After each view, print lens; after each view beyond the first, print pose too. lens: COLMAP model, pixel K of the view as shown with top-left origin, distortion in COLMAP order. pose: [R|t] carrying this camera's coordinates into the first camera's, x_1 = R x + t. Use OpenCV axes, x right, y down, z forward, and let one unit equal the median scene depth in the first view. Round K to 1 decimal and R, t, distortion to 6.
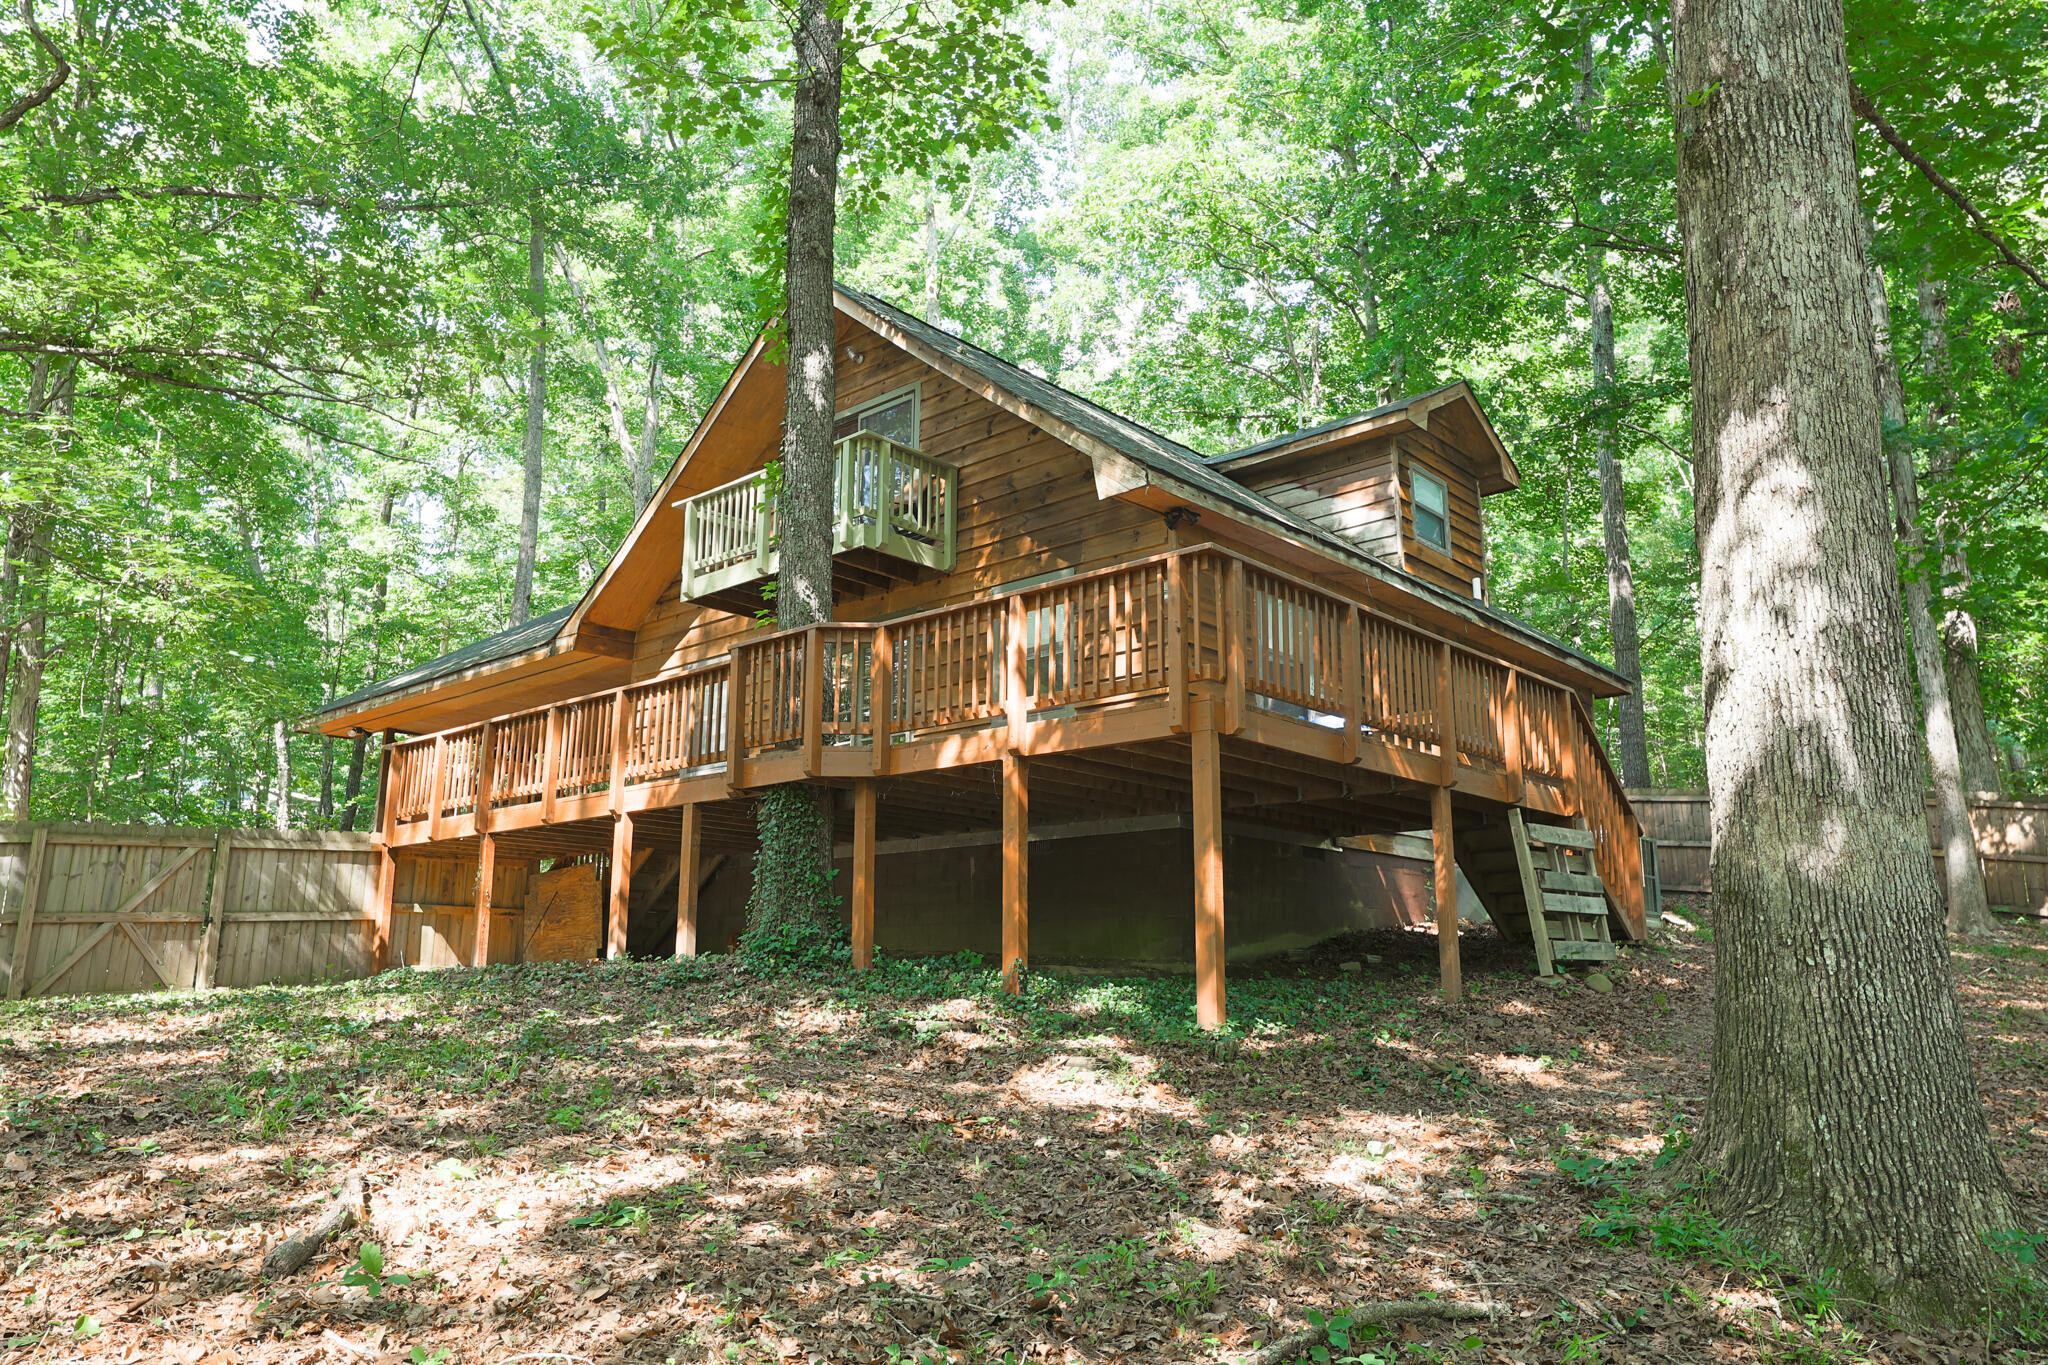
lens RADIAL K [[1416.7, 0, 1023.1], [0, 1416.7, 686.3], [0, 0, 1]] dist [0.002291, 0.000242]
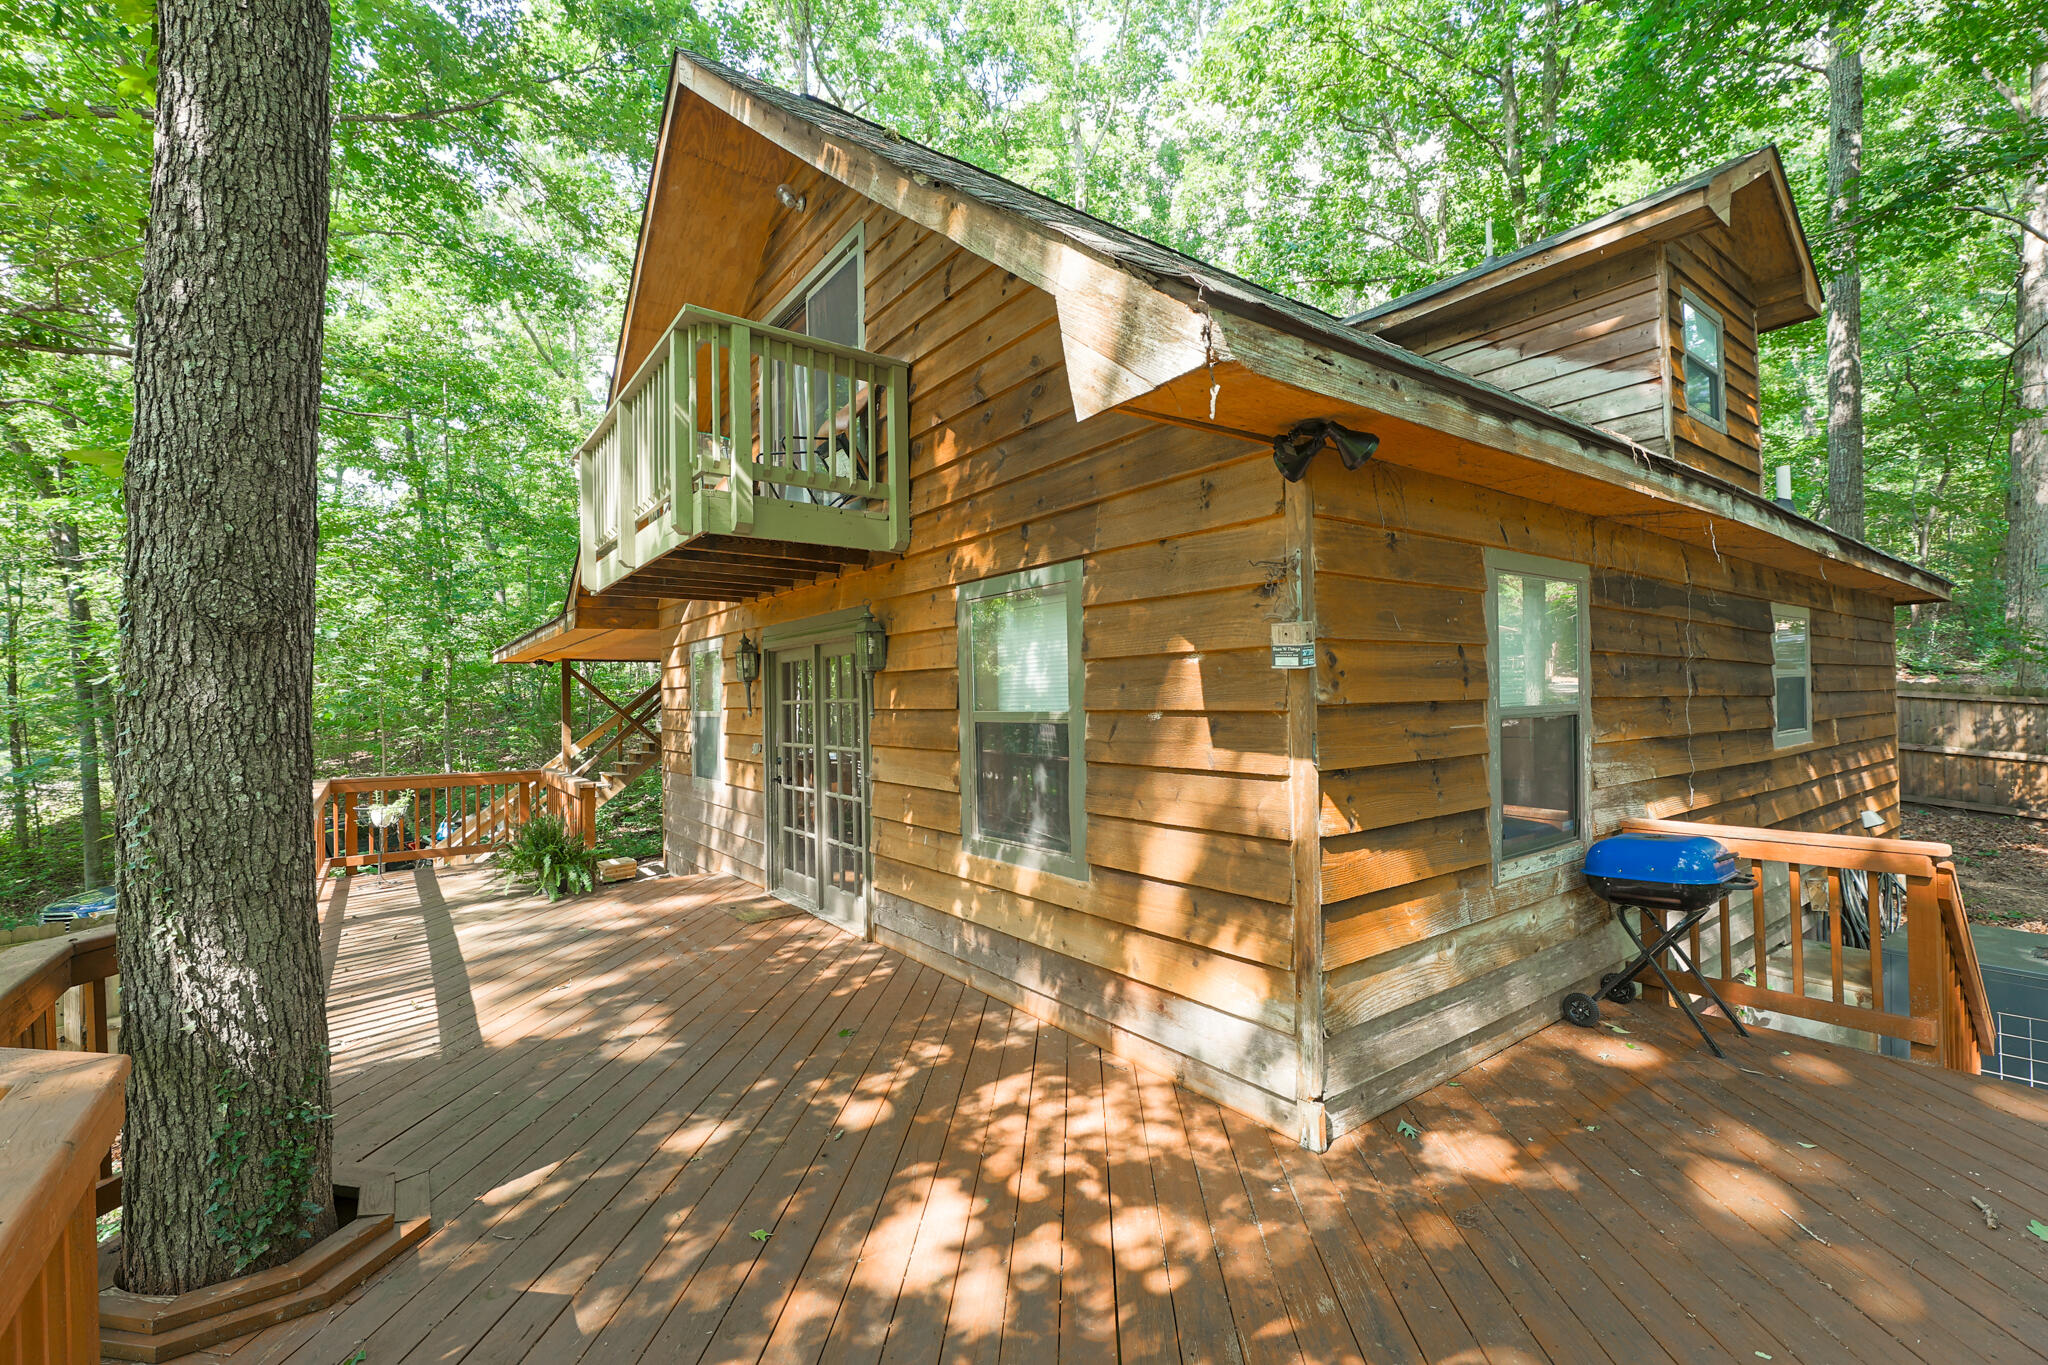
lens RADIAL K [[865.4, 0, 1030.4], [0, 865.4, 689.2], [0, 0, 1]] dist [0.004499, 0.000219]
pose [[0.980691, -0.022235, -0.194295, 0.064068], [0.060999, 0.978729, 0.195881, -0.086027], [0.185807, -0.203951, 0.961187, 0.610875]]
